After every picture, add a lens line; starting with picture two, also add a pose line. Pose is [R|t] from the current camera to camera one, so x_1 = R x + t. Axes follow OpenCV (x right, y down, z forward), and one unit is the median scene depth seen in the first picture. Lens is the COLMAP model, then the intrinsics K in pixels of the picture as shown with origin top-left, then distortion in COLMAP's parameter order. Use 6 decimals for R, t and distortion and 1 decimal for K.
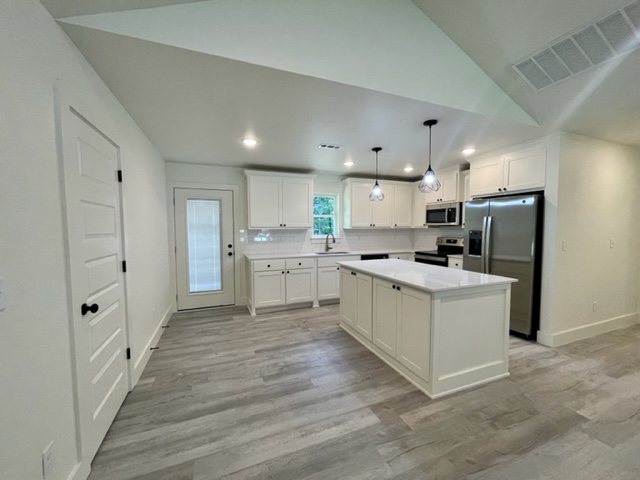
lens RADIAL K [[258.1, 0, 315.0], [0, 258.1, 240.9], [0, 0, 1]] dist [-0.002128, -0.001001]
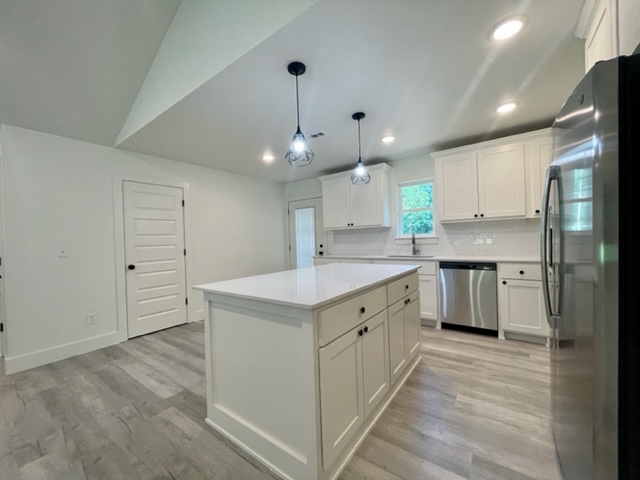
lens RADIAL K [[258.1, 0, 325.1], [0, 258.1, 240.2], [0, 0, 1]] dist [-0.002128, -0.001001]
pose [[0.543056, -0.011056, -0.839624, 0.658659], [-0.013712, 0.999663, -0.022033, 0.020451], [0.839585, 0.023478, 0.542721, 0.414249]]
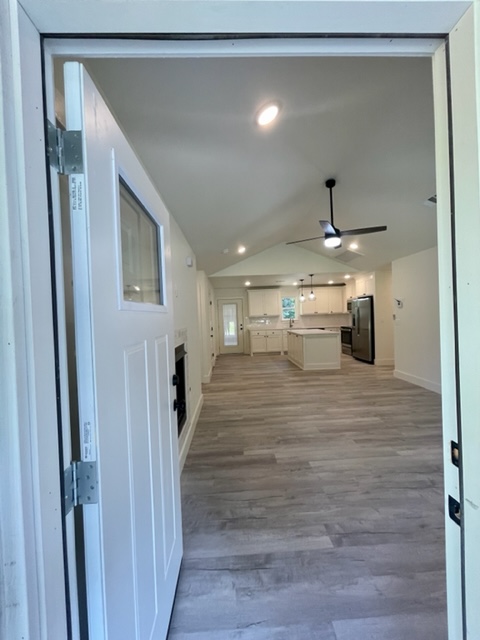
lens RADIAL K [[258.1, 0, 239.6], [0, 258.1, 317.1], [0, 0, 1]] dist [-0.002128, -0.001001]
pose [[0.946984, -0.028953, -0.319975, 0.351605], [0.016282, 0.998976, -0.042204, 0.045513], [0.320869, 0.034757, 0.946486, -1.054040]]
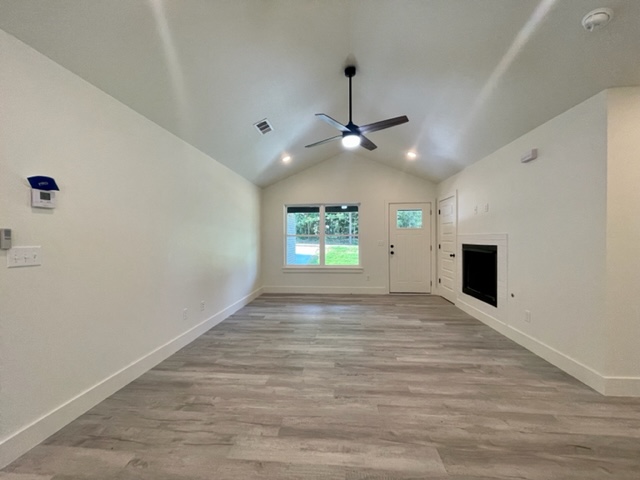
lens RADIAL K [[258.1, 0, 319.4], [0, 258.1, 239.9], [0, 0, 1]] dist [-0.002128, -0.001001]
pose [[-0.897973, 0.009283, 0.439953, 0.147627], [0.033881, 0.998268, 0.048090, 0.004351], [-0.438744, 0.058090, -0.896732, 0.498248]]
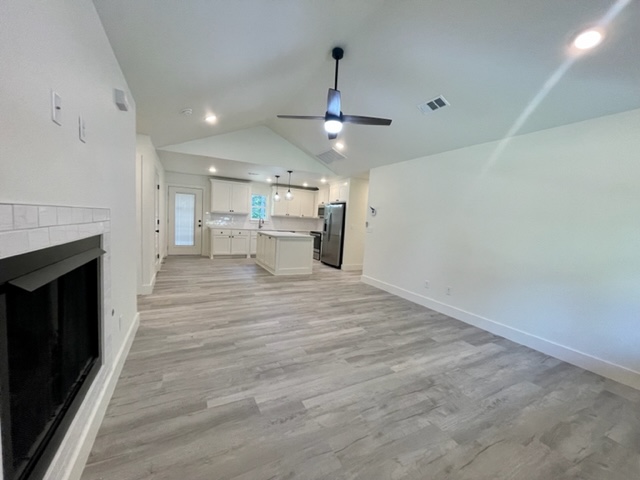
lens RADIAL K [[258.1, 0, 319.6], [0, 258.1, 240.7], [0, 0, 1]] dist [-0.002128, -0.001001]
pose [[0.990369, 0.049788, 0.129195, 0.264856], [-0.053787, 0.998170, 0.027648, 0.063087], [-0.127582, -0.034331, 0.991234, -0.874033]]
